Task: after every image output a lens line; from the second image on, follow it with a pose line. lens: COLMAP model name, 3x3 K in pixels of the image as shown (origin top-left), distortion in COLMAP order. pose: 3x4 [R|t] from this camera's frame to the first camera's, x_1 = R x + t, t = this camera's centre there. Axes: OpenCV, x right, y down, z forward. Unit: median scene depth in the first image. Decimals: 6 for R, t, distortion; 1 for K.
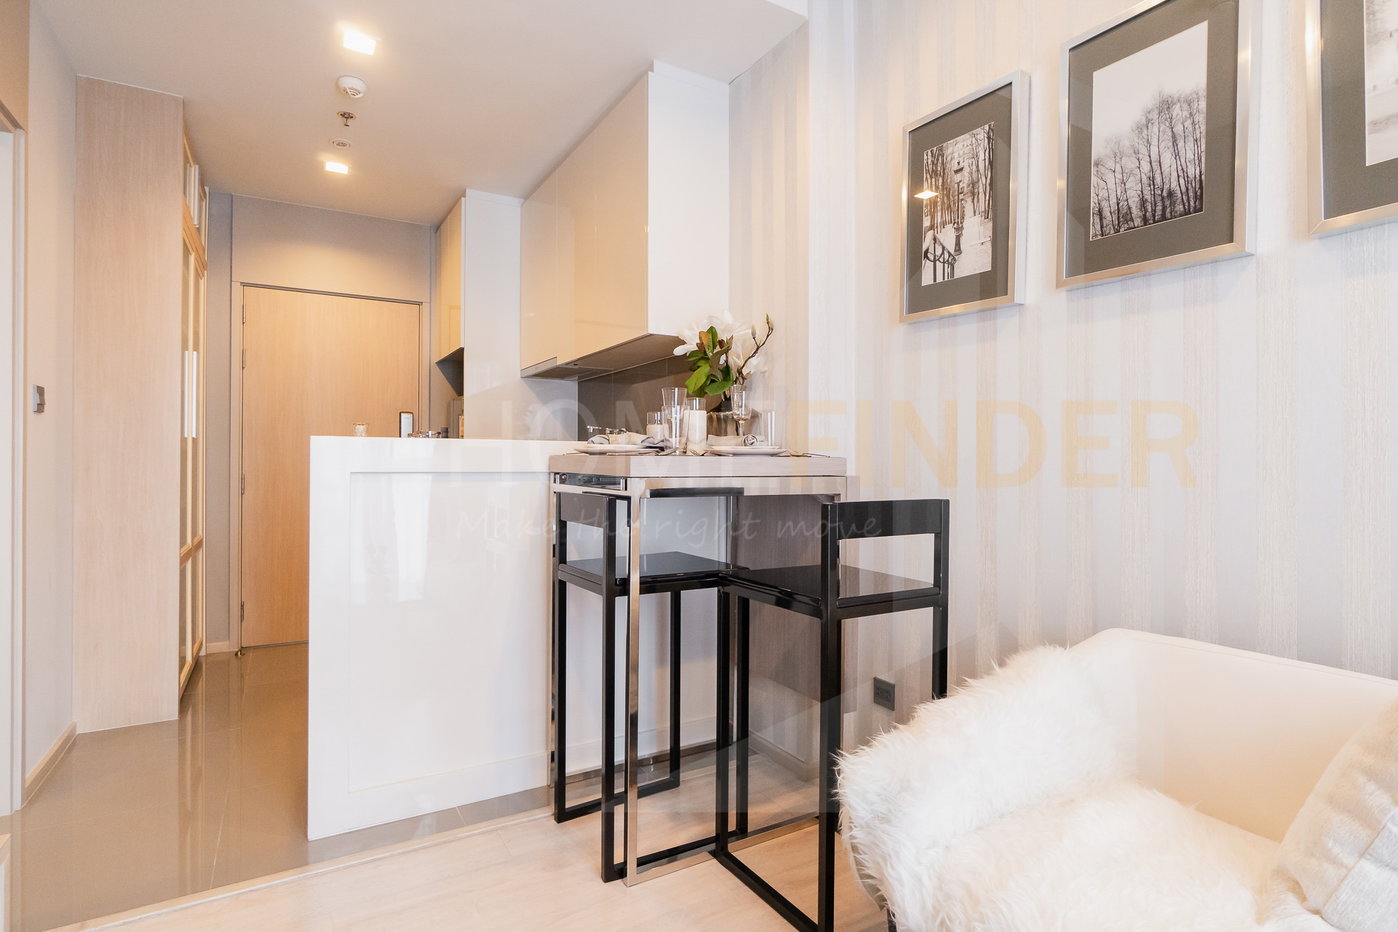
lens RADIAL K [[723.6, 0, 699.0], [0, 723.6, 466.0], [0, 0, 1]] dist [0.004629, 0.000542]
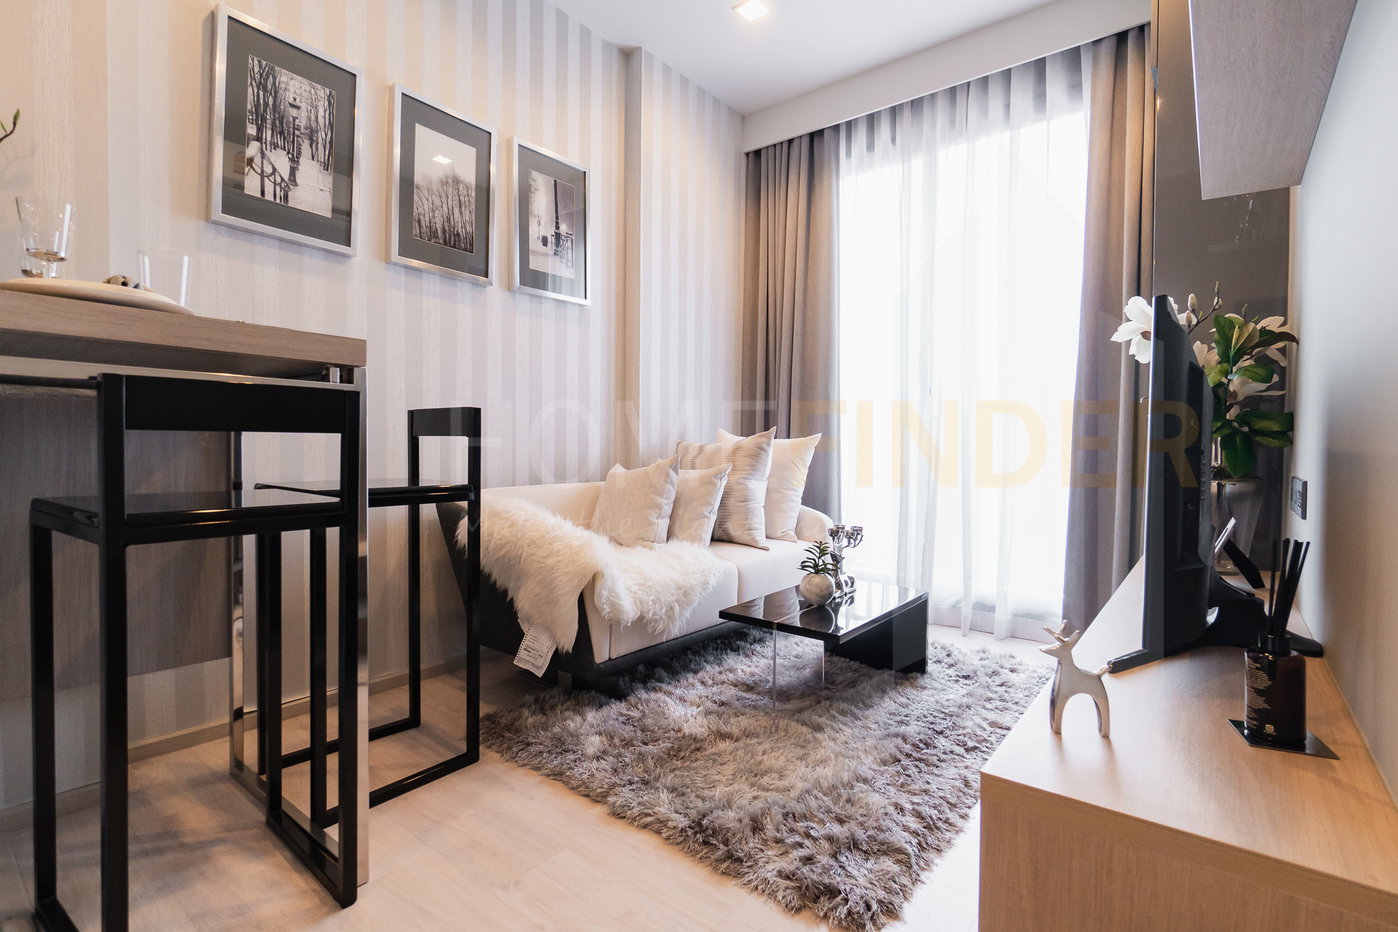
lens RADIAL K [[664.4, 0, 699.0], [0, 664.4, 466.0], [0, 0, 1]] dist [-0.001249, -0.000109]
pose [[-0.372072, -0.035331, 0.927531, -0.797108], [-0.002565, 0.999311, 0.037037, 0.083690], [-0.928201, 0.011401, -0.371906, 0.830336]]
